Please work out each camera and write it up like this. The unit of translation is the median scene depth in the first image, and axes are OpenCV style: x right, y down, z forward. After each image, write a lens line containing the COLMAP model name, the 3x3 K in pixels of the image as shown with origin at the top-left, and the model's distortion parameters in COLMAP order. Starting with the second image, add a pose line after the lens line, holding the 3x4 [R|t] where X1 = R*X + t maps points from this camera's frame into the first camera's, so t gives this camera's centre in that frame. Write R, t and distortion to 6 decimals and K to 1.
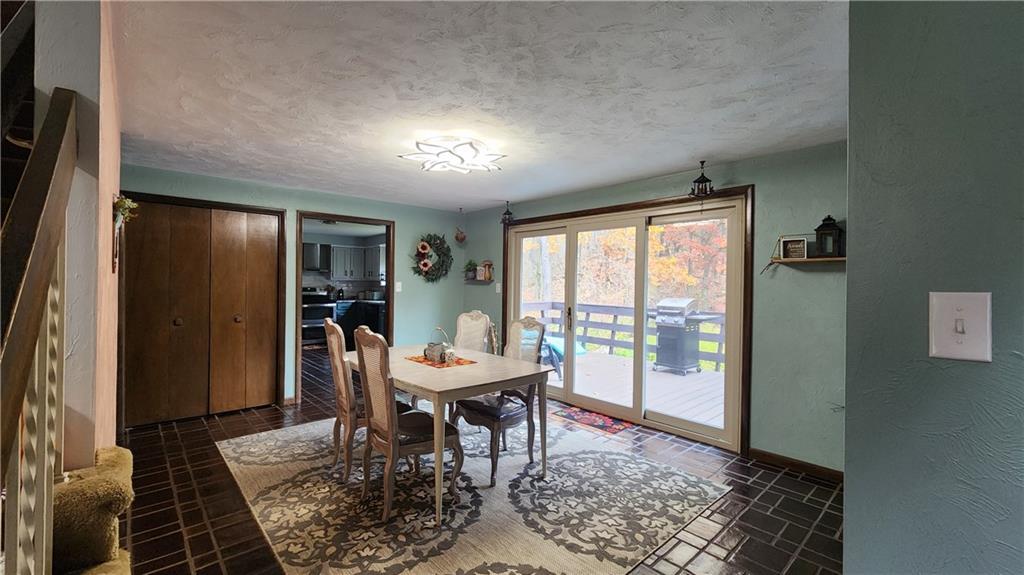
lens RADIAL K [[420.7, 0, 510.3], [0, 420.7, 284.6], [0, 0, 1]] dist [0.000268, -0.000149]
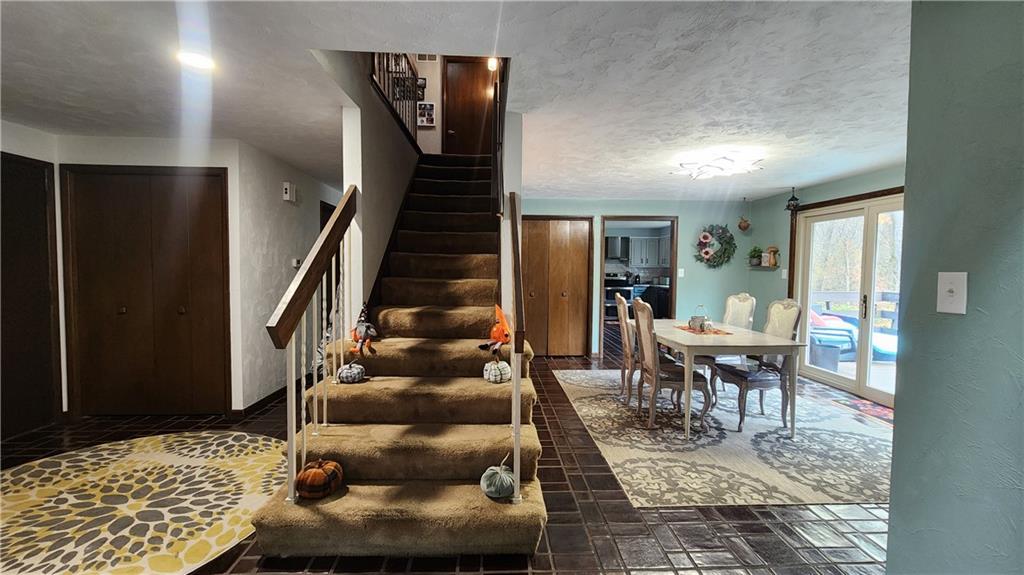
lens RADIAL K [[420.7, 0, 510.3], [0, 420.7, 284.6], [0, 0, 1]] dist [0.000268, -0.000149]
pose [[0.770397, 0.020309, -0.637240, 0.155490], [-0.000513, 0.999512, 0.031234, 0.003111], [0.637564, -0.023736, 0.770032, -0.269354]]
